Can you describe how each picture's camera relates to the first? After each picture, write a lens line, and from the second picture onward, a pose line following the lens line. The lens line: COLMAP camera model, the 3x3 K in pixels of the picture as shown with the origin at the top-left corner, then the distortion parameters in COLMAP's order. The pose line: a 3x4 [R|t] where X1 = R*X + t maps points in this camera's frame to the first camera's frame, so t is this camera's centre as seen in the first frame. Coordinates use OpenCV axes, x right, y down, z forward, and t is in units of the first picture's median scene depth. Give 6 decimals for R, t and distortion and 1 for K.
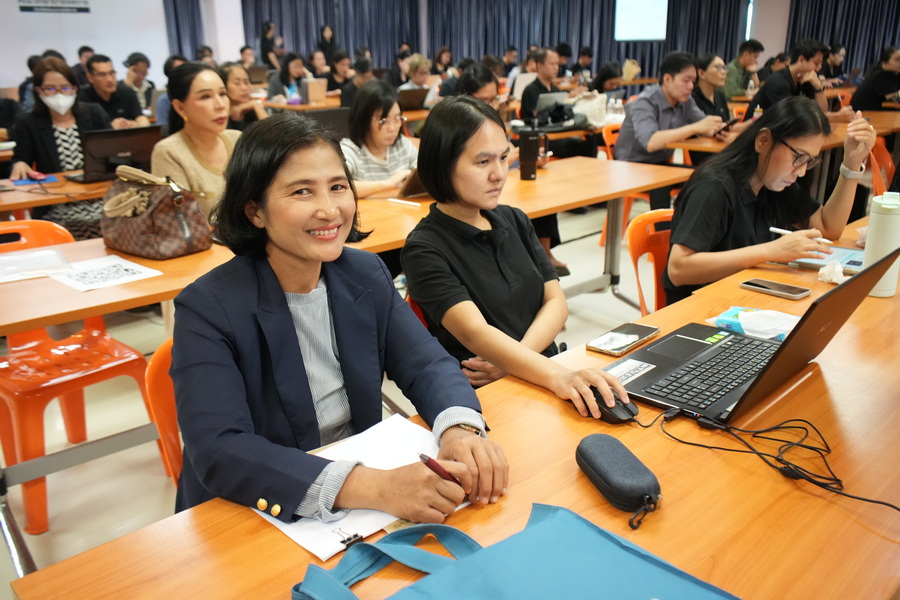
lens RADIAL K [[780.1, 0, 450.0], [0, 780.1, 300.0], [0, 0, 1]] dist [0.001702, 0.003722]
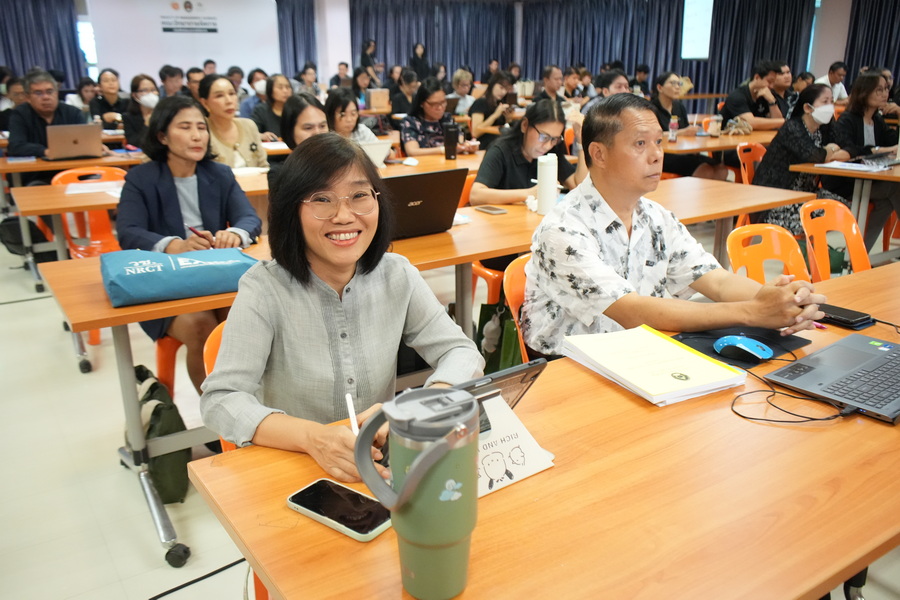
lens RADIAL K [[775.6, 0, 450.0], [0, 775.6, 300.0], [0, 0, 1]] dist [-0.009000, 0.007340]
pose [[0.986346, 0.055554, -0.155036, 0.206687], [-0.057996, 0.998253, -0.011270, 0.071294], [0.154139, 0.020108, 0.987845, -0.232771]]
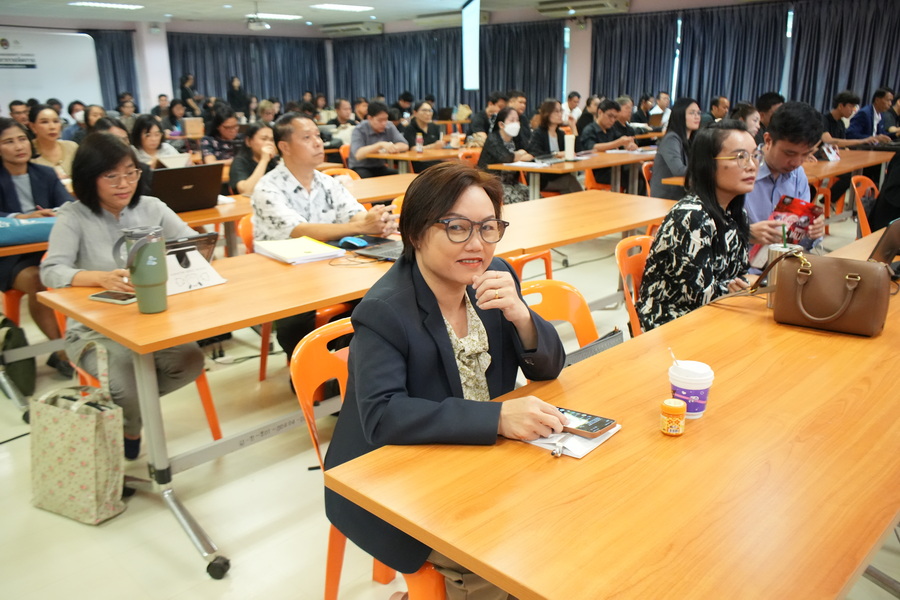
lens RADIAL K [[736.3, 0, 450.0], [0, 736.3, 300.0], [0, 0, 1]] dist [0.005010, -0.005465]
pose [[0.998736, -0.013207, 0.048492, 0.319662], [0.015150, 0.999088, -0.039917, 0.145269], [-0.047921, 0.040601, 0.998026, -0.463149]]
